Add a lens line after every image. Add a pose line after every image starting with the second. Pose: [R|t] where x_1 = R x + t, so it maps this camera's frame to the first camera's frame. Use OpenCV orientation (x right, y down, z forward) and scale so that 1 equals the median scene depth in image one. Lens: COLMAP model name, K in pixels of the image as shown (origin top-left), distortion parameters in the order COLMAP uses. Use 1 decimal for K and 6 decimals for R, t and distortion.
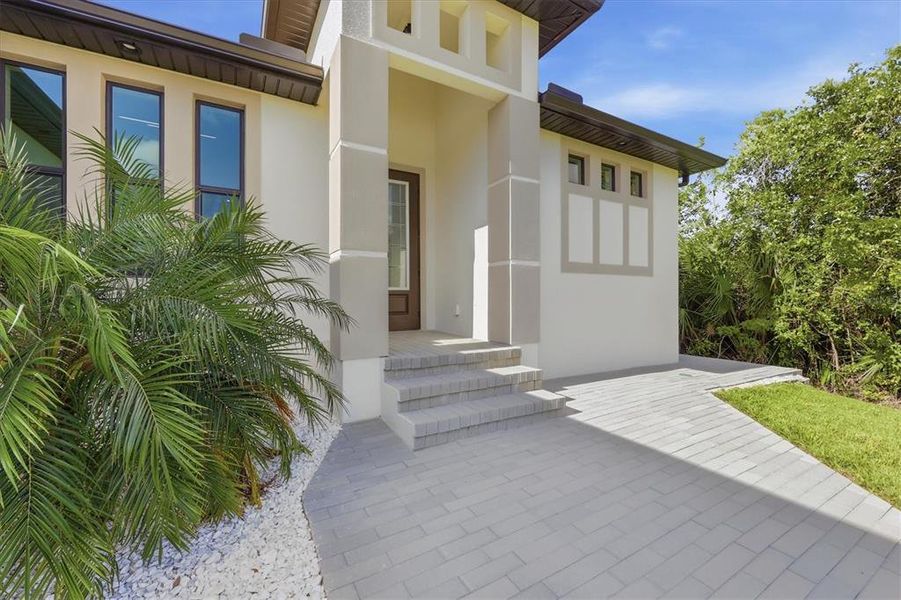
lens RADIAL K [[369.1, 0, 455.8], [0, 369.1, 296.4], [0, 0, 1]] dist [0.000278, -0.000434]
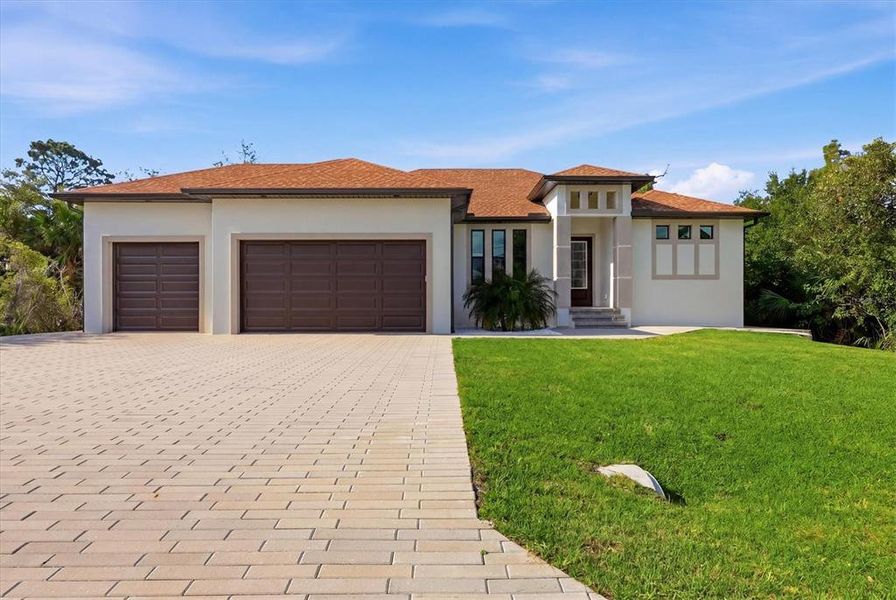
lens RADIAL K [[581.0, 0, 447.1], [0, 581.0, 297.6], [0, 0, 1]] dist [-0.004958, 0.008031]
pose [[0.871341, -0.010155, -0.490572, 1.112306], [0.002442, 0.999863, -0.016360, 0.117547], [0.490671, 0.013057, 0.871247, -3.229414]]
